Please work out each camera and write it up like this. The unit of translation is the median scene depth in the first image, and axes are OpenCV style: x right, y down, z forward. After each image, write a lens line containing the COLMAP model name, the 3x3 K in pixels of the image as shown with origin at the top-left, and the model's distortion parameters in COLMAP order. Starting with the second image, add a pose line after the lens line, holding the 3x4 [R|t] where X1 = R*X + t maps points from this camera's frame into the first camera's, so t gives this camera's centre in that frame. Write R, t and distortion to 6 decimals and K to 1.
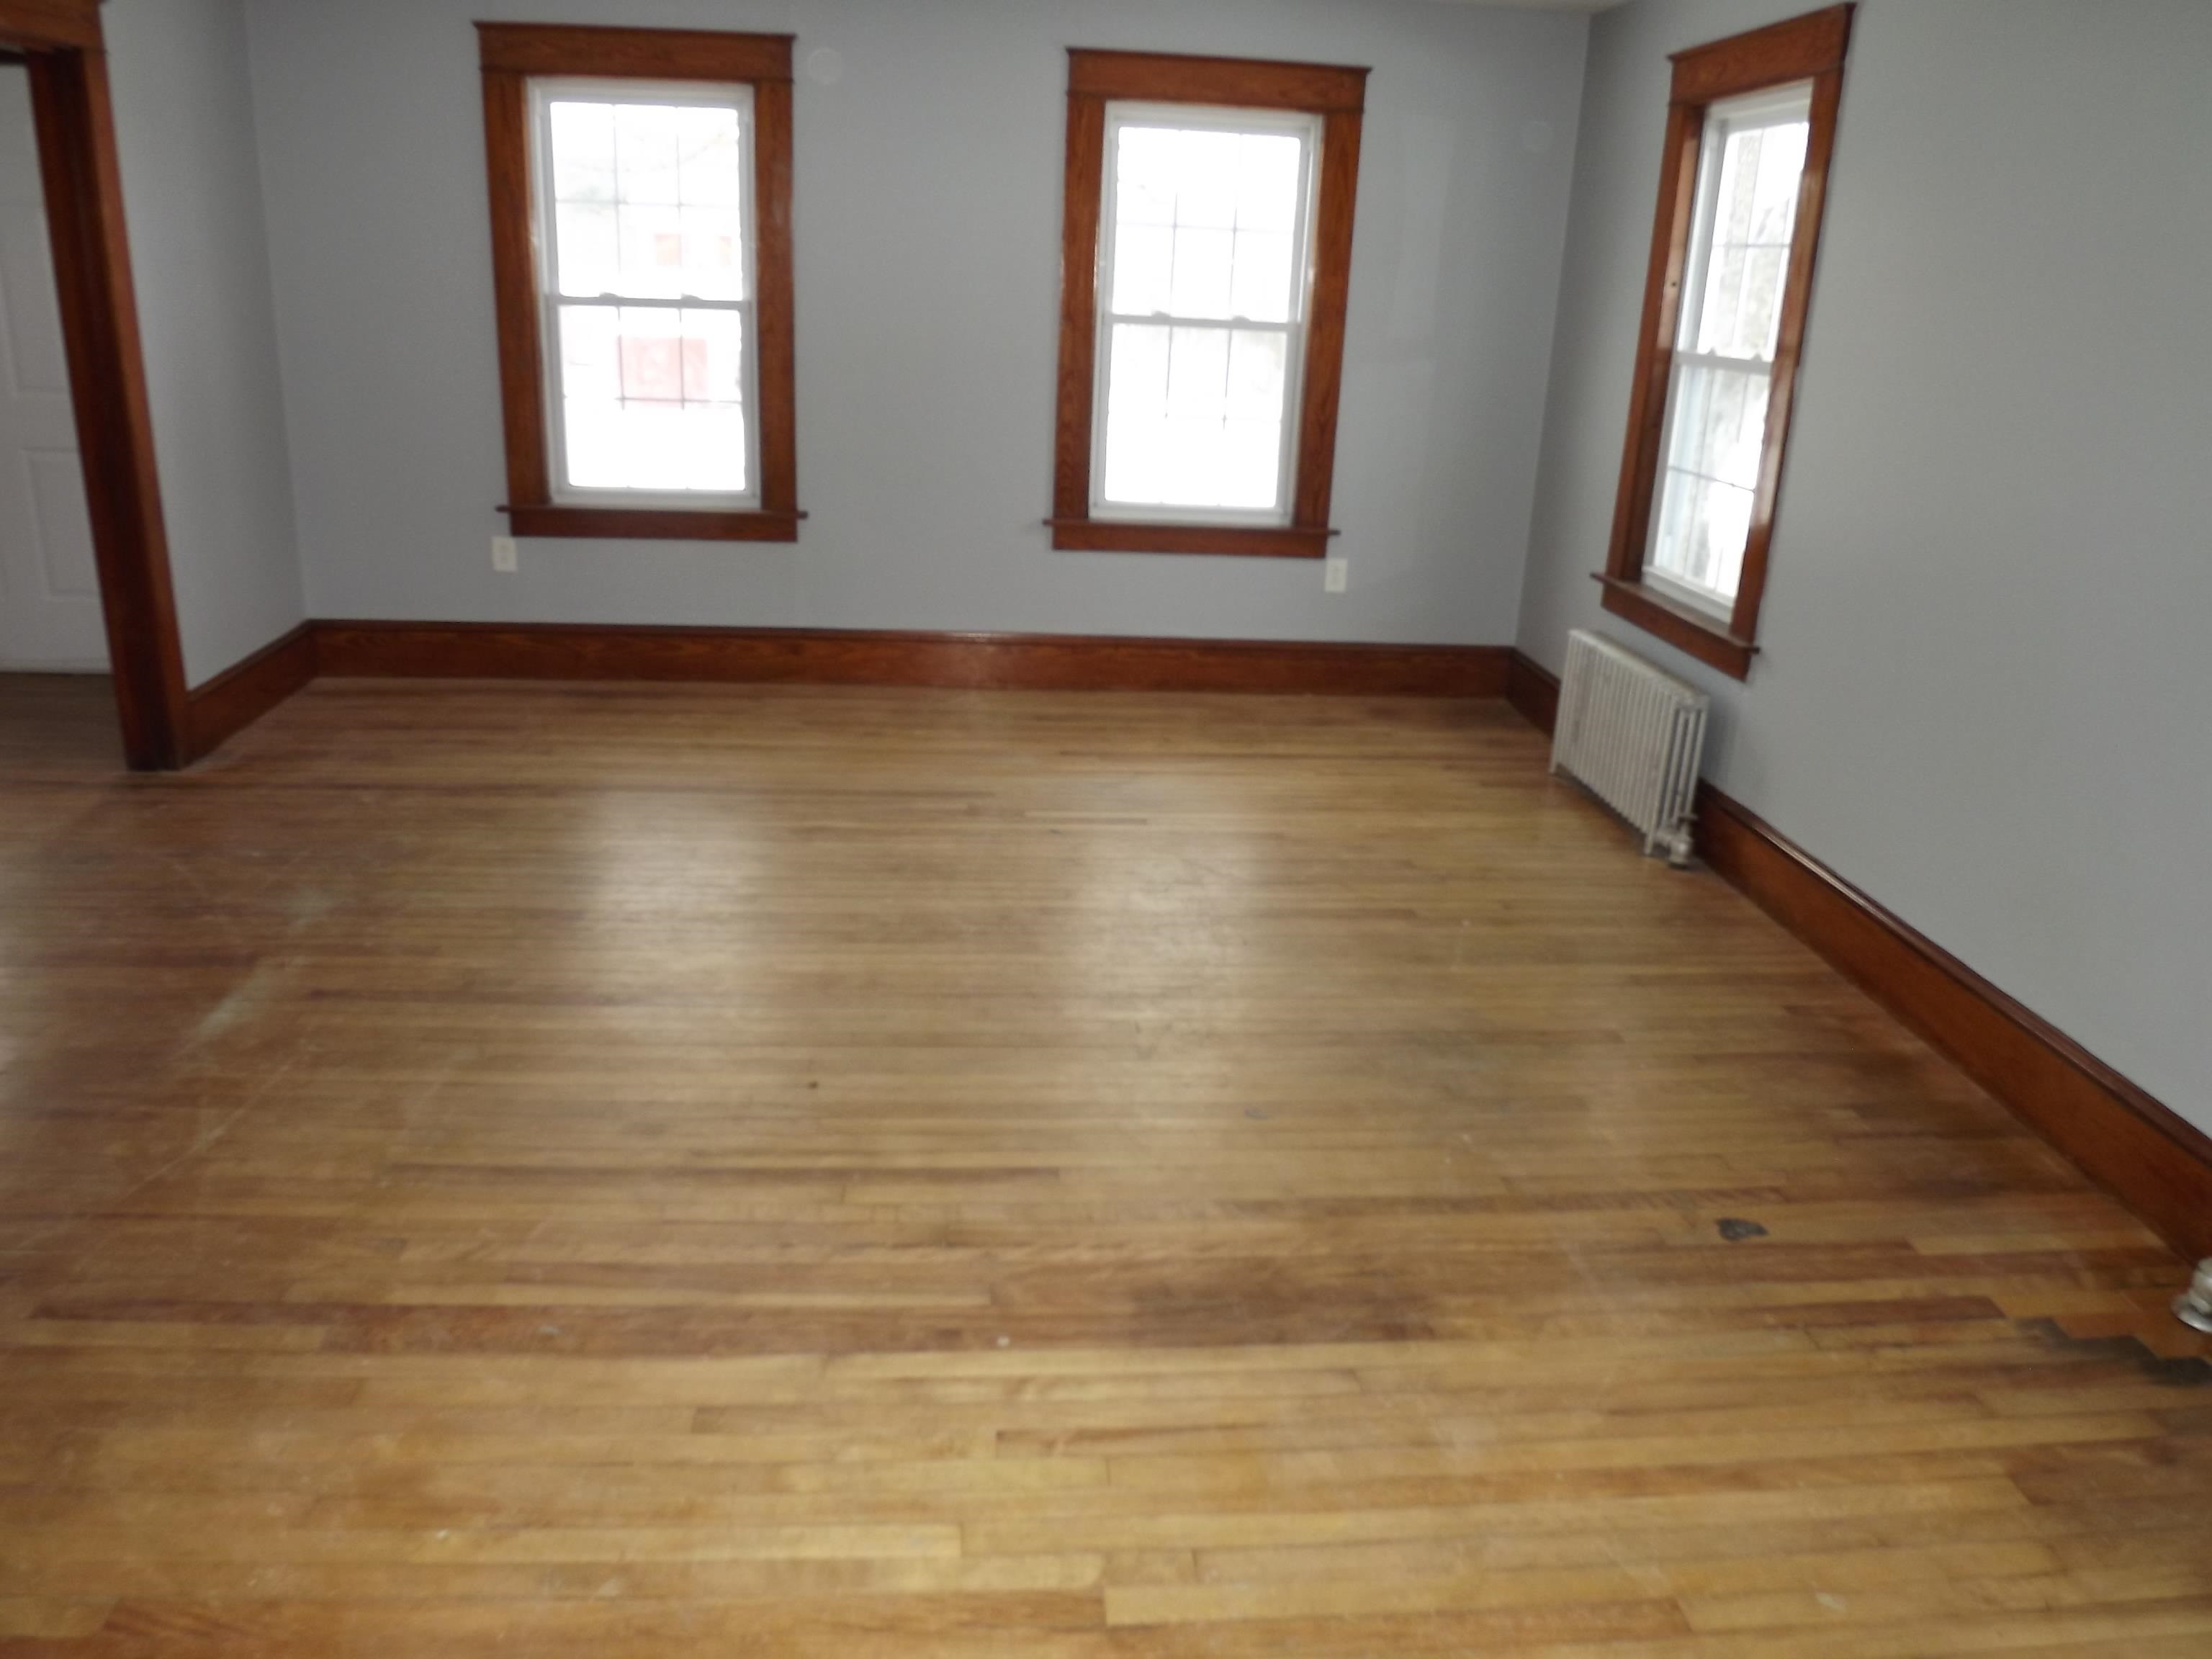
lens RADIAL K [[1555.5, 0, 1097.7], [0, 1555.5, 824.8], [0, 0, 1]] dist [-0.054994, 0.002691]
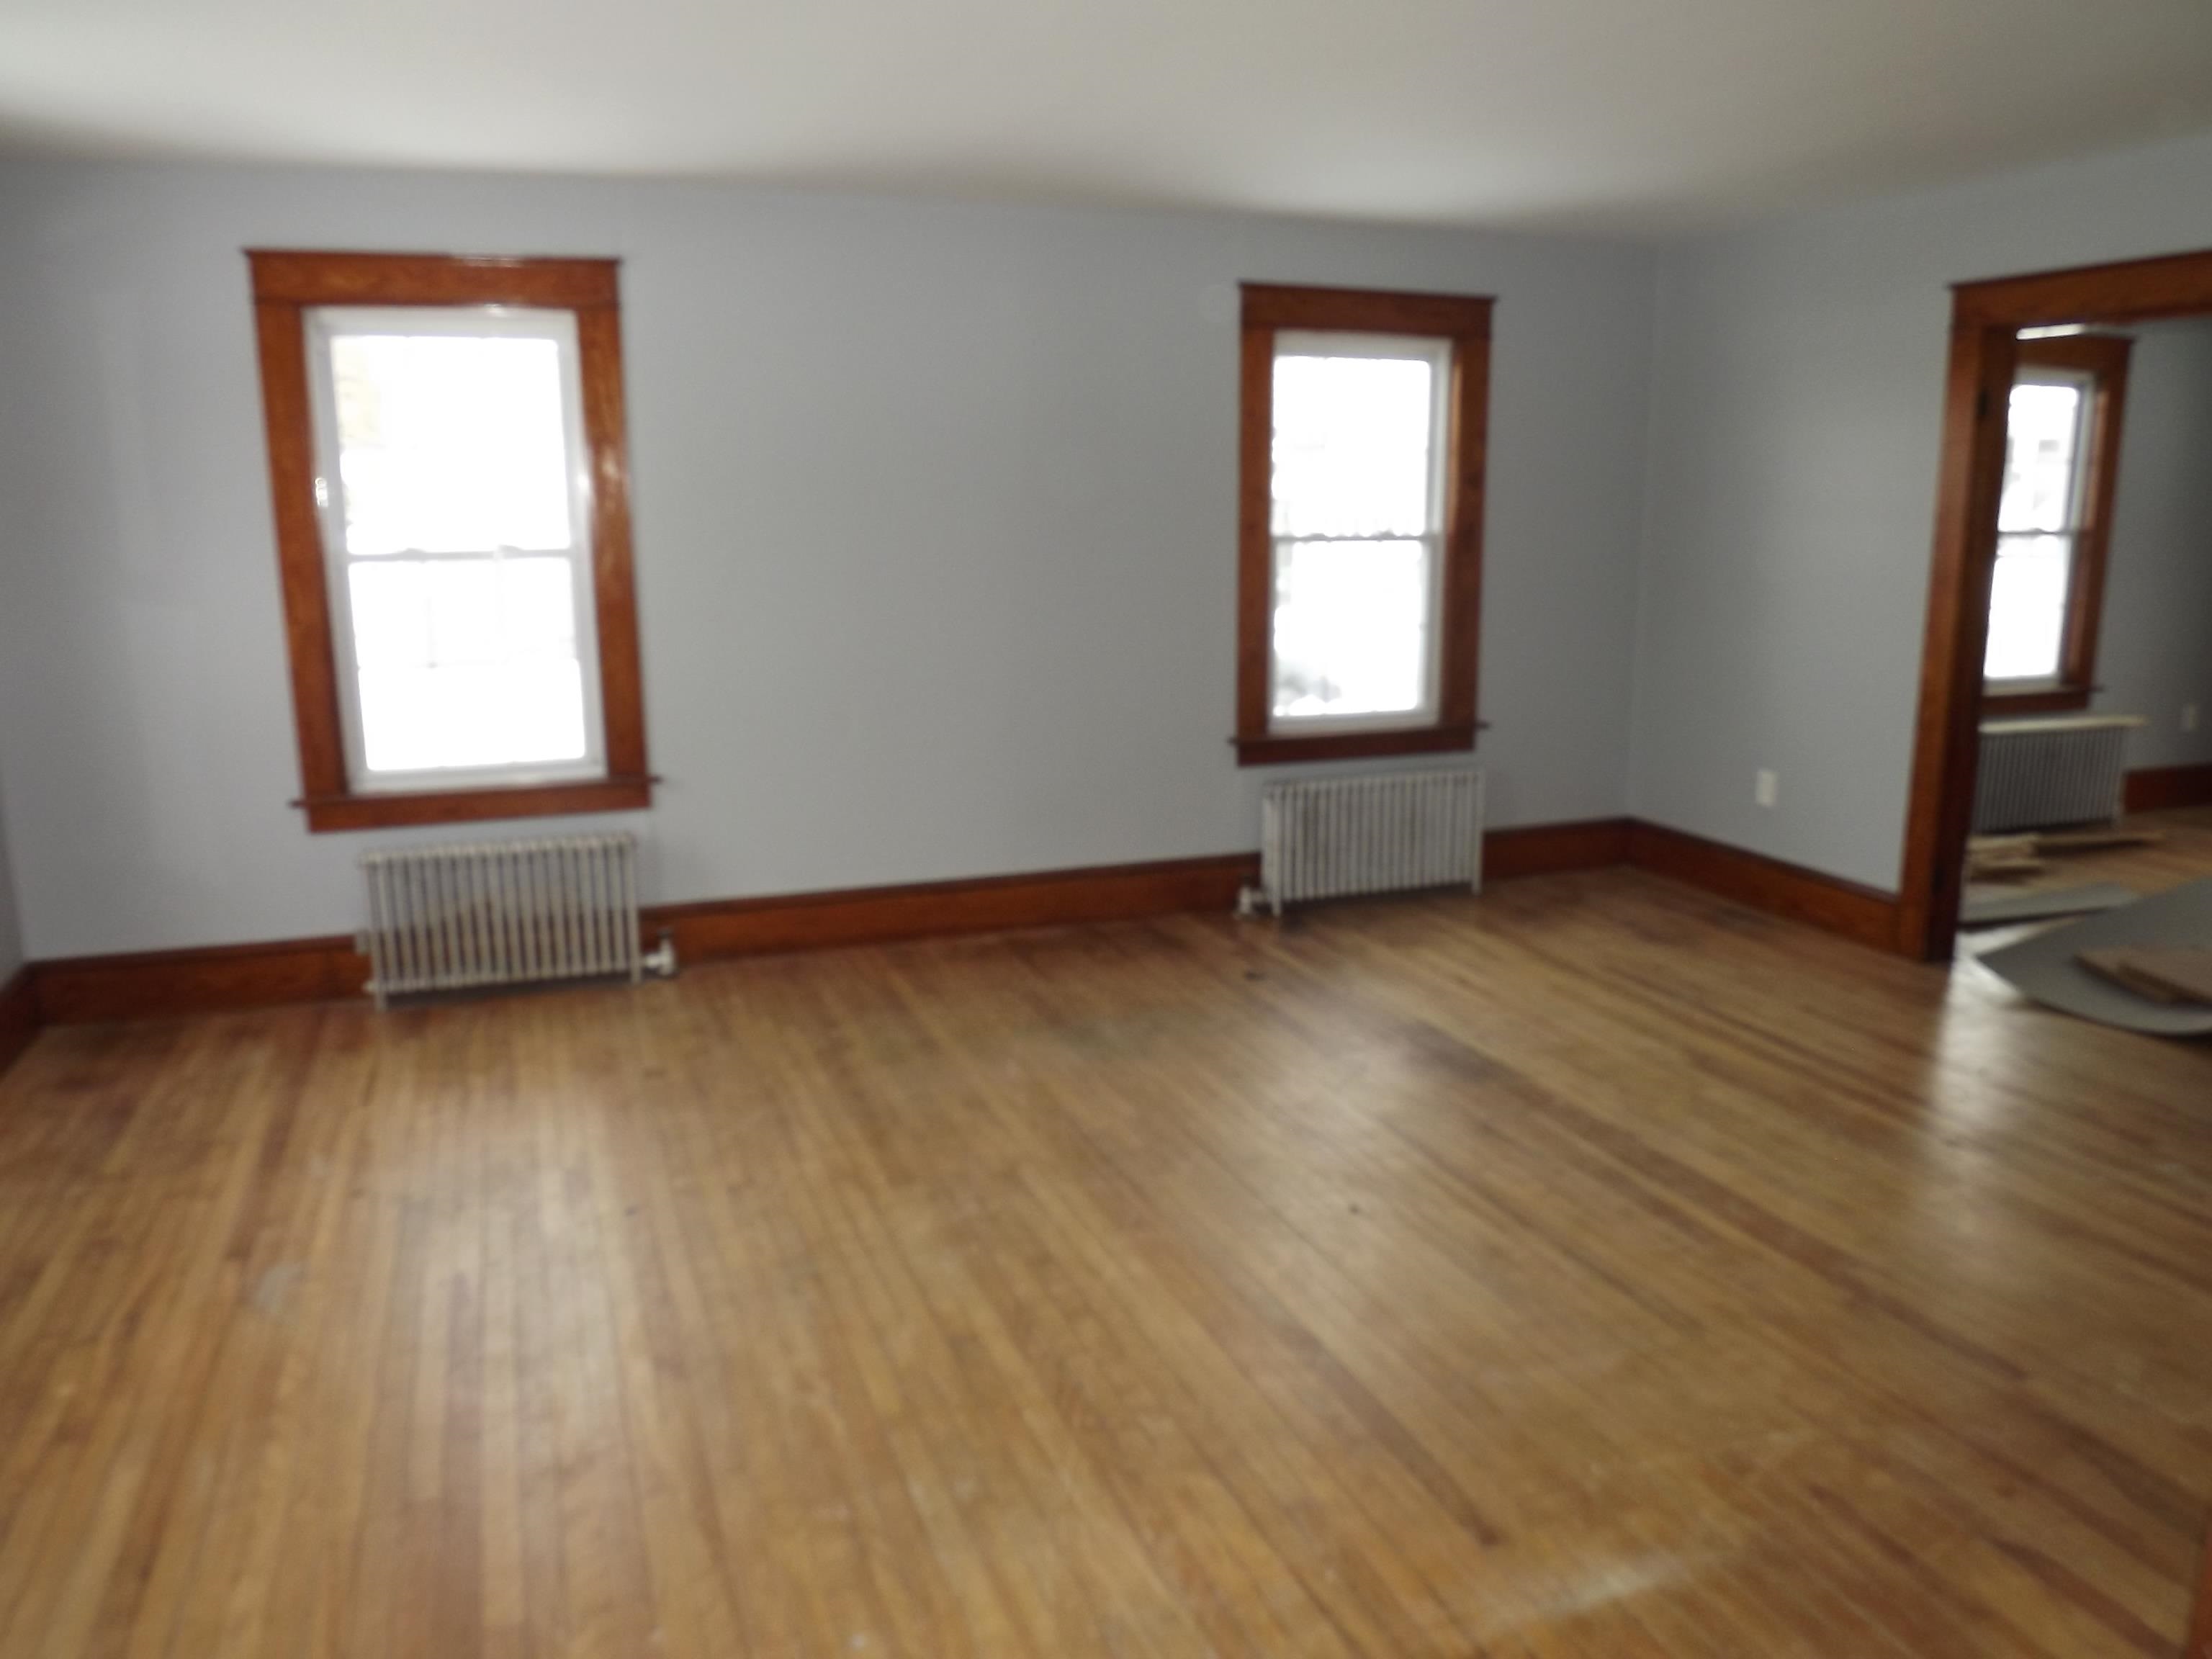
lens RADIAL K [[1555.5, 0, 1097.7], [0, 1555.5, 824.8], [0, 0, 1]] dist [-0.054994, 0.002691]
pose [[-0.261892, -0.229274, 0.937468, -0.988259], [0.315545, 0.897642, 0.307685, -0.425885], [-0.912055, 0.376394, -0.162739, 1.098968]]
